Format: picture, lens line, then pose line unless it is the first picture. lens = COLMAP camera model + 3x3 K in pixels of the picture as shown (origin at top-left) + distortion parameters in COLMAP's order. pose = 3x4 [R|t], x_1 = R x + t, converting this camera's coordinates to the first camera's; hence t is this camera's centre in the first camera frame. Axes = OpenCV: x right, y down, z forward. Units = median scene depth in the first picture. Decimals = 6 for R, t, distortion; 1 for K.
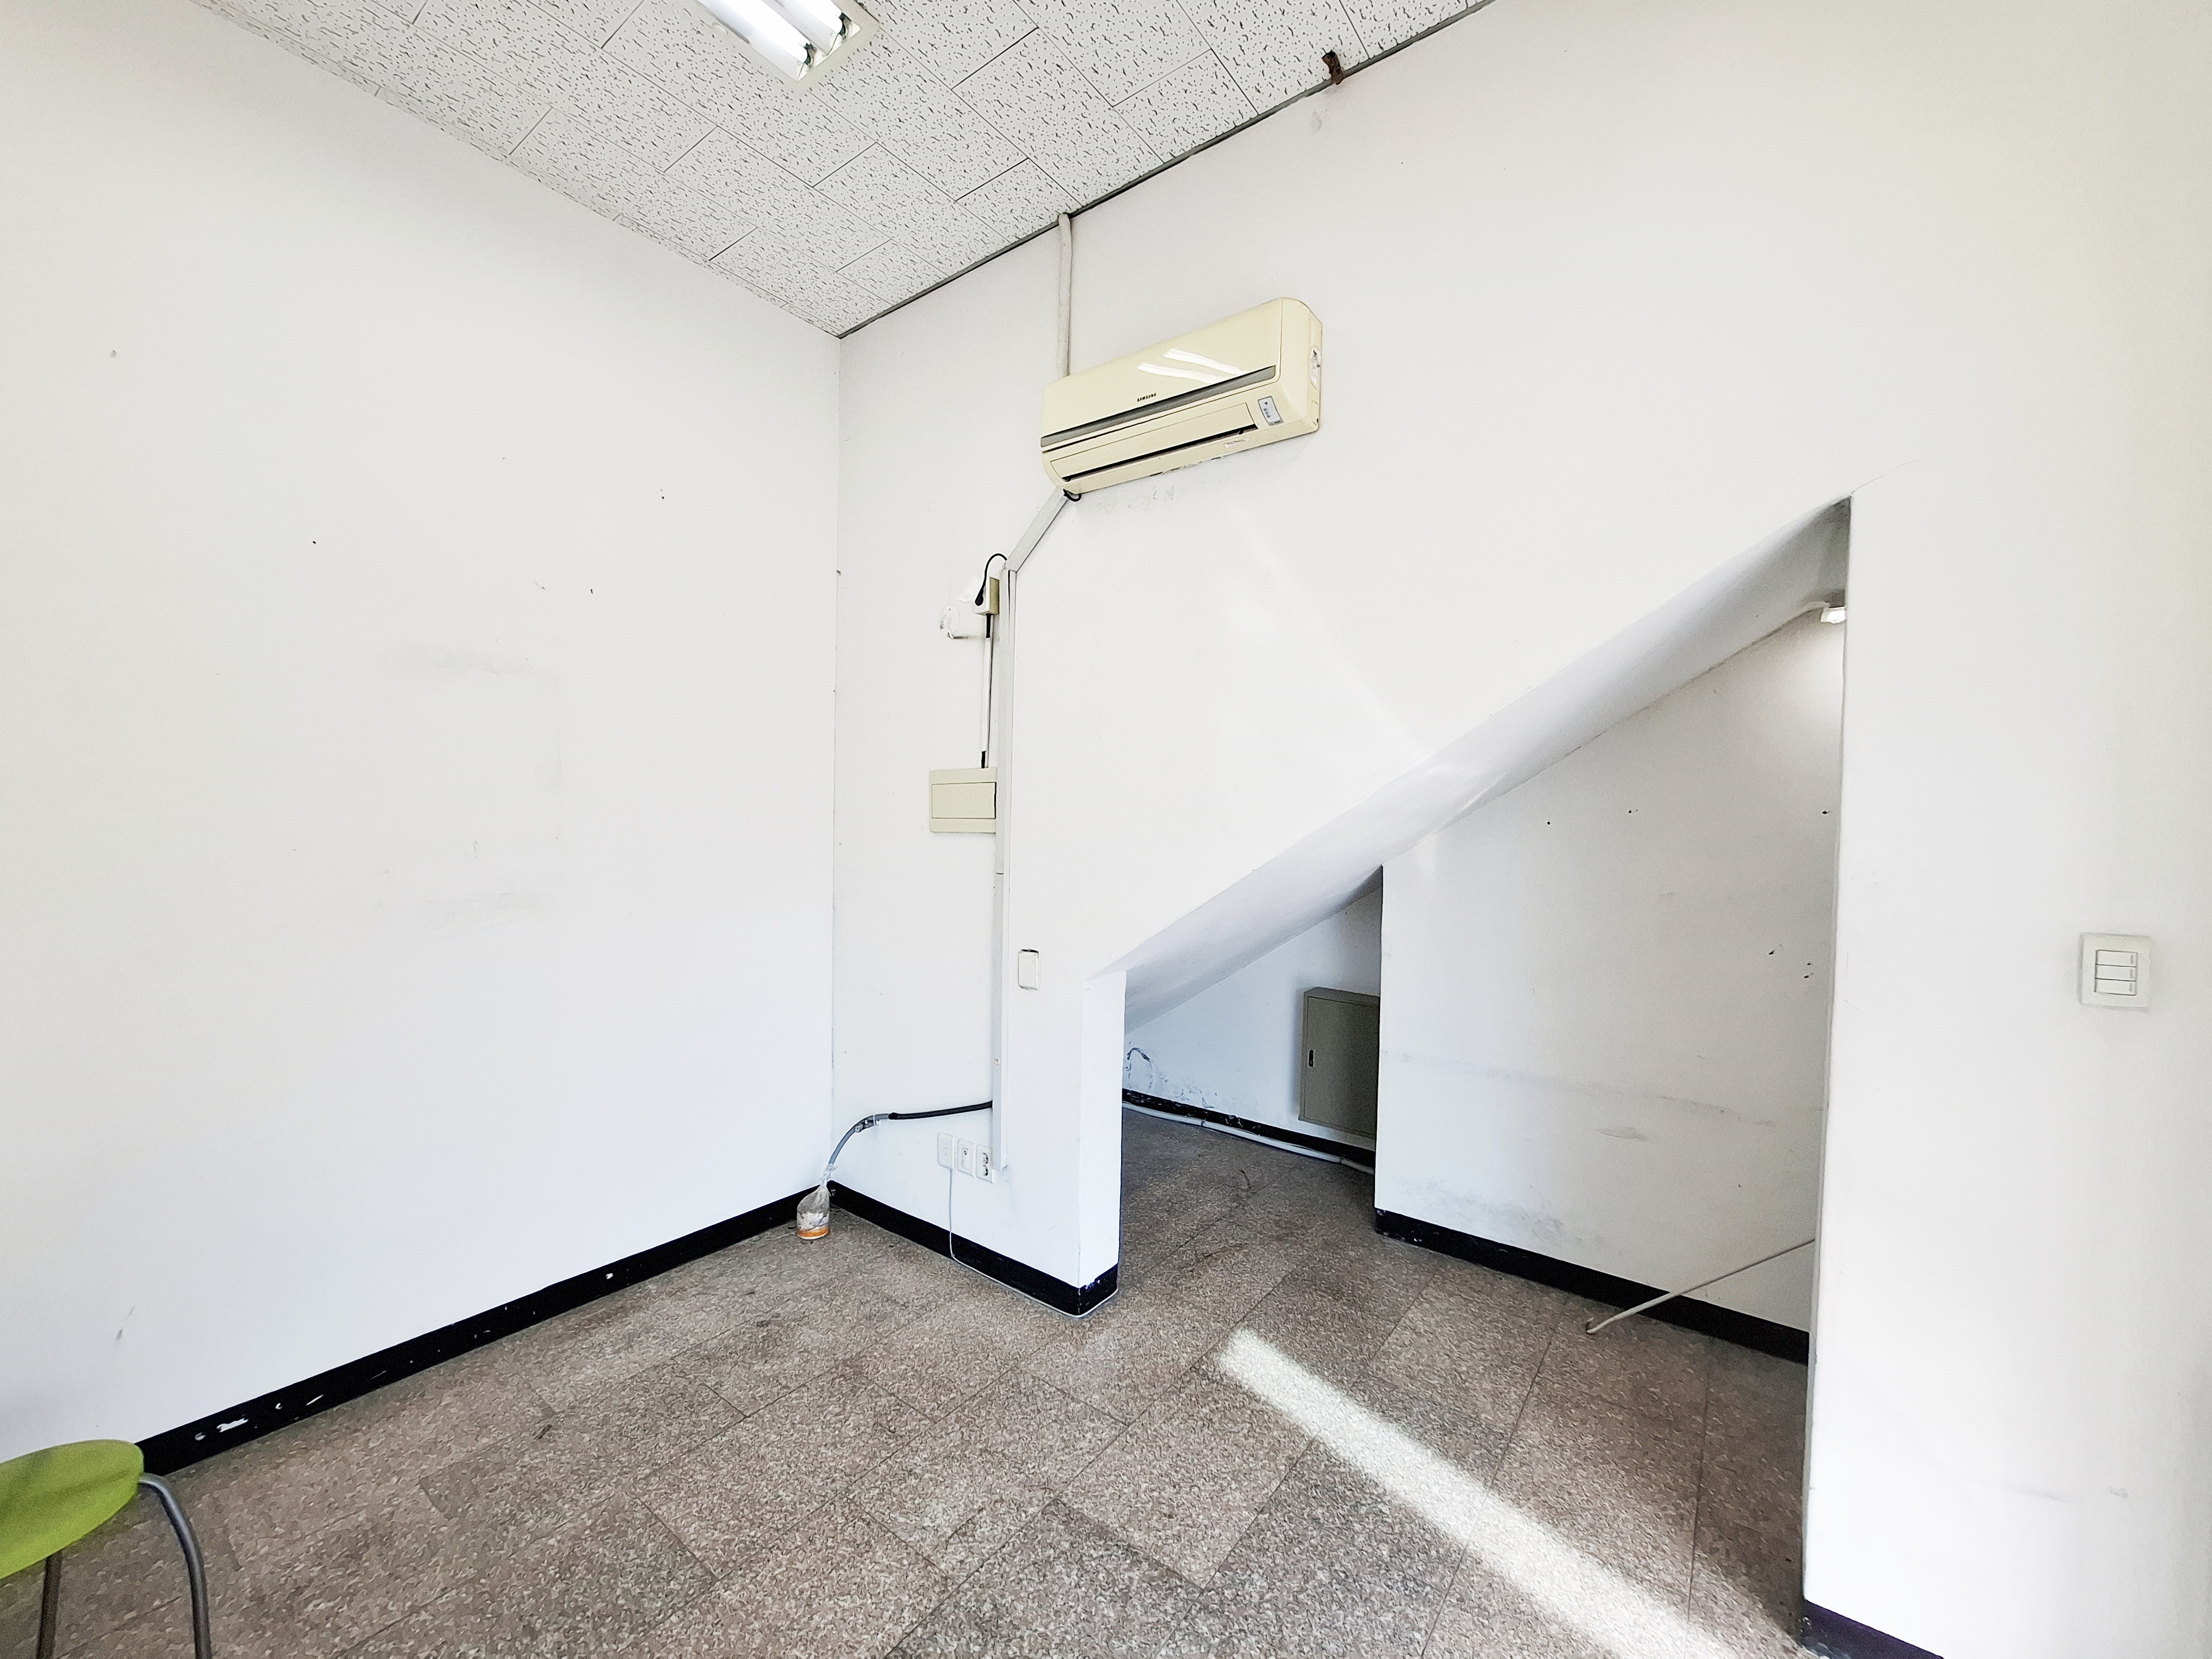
lens RADIAL K [[873.6, 0, 1094.9], [0, 873.6, 833.4], [0, 0, 1]] dist [-0.003146, -0.000297]
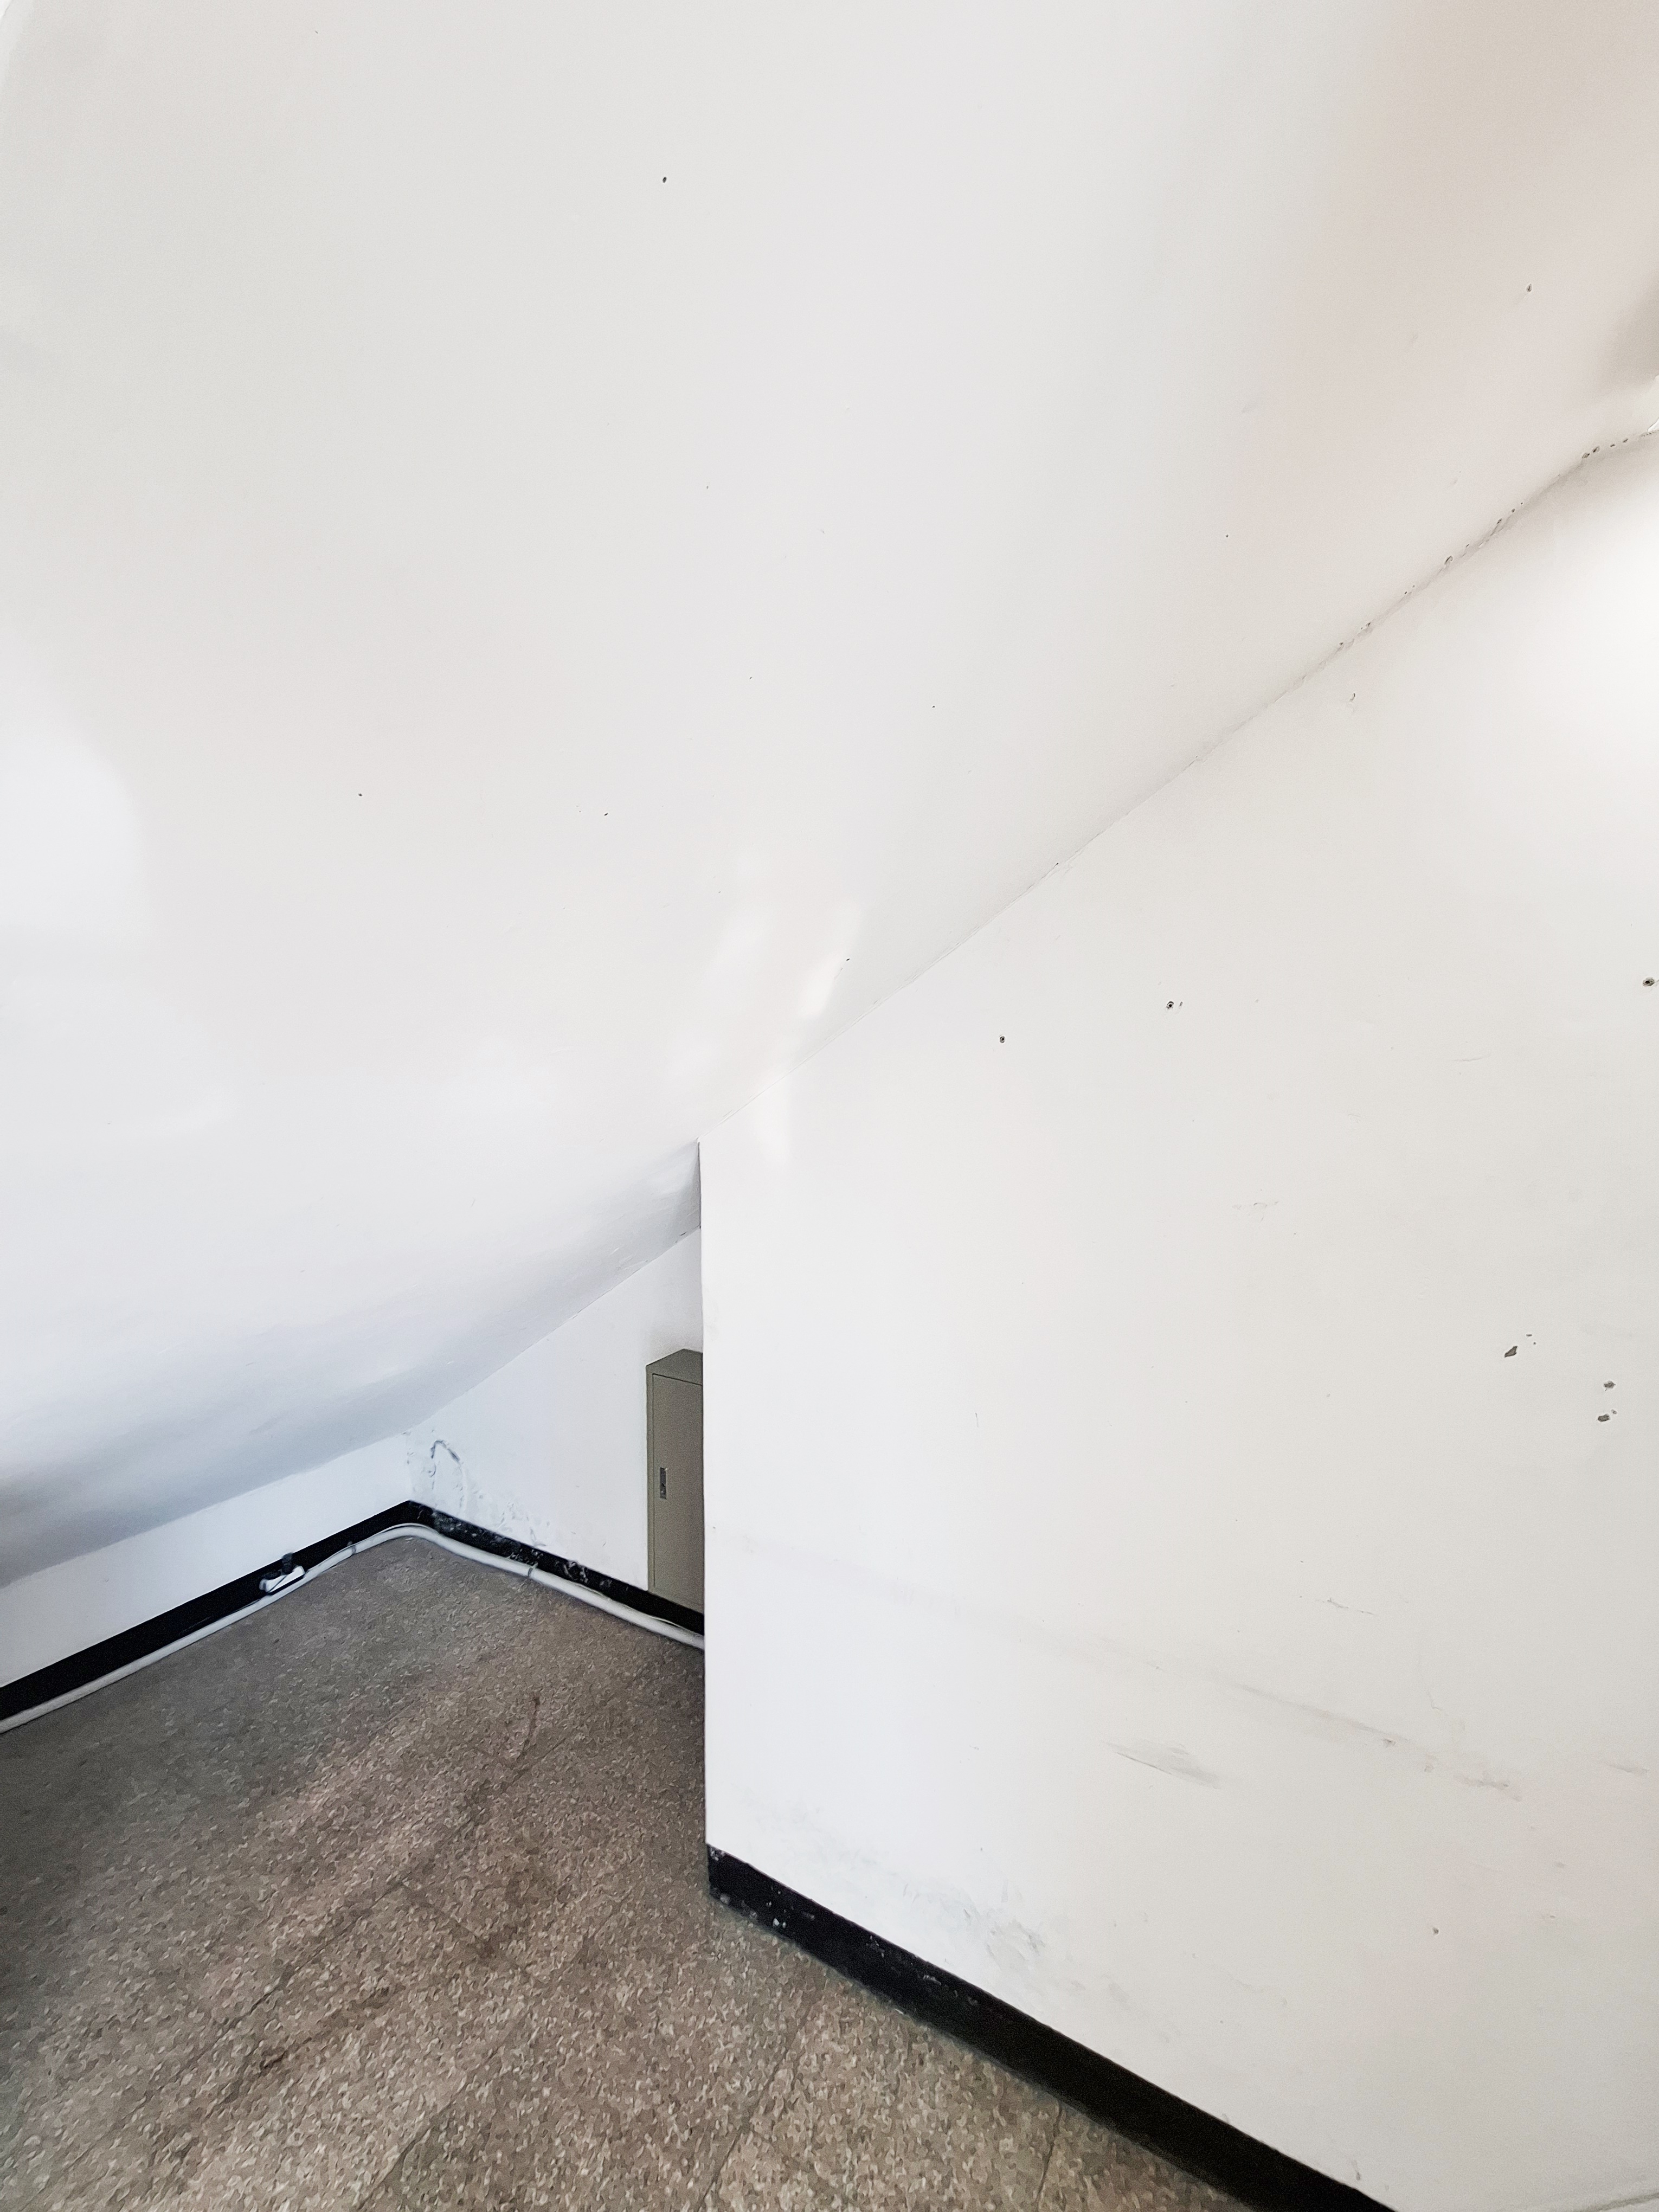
lens RADIAL K [[873.6, 0, 836.5], [0, 873.6, 1089.4], [0, 0, 1]] dist [-0.003146, -0.000297]
pose [[0.990397, -0.017211, 0.137177, 0.403170], [0.016817, 0.999850, 0.004031, 0.009099], [-0.137226, -0.001685, 0.990538, 0.614533]]
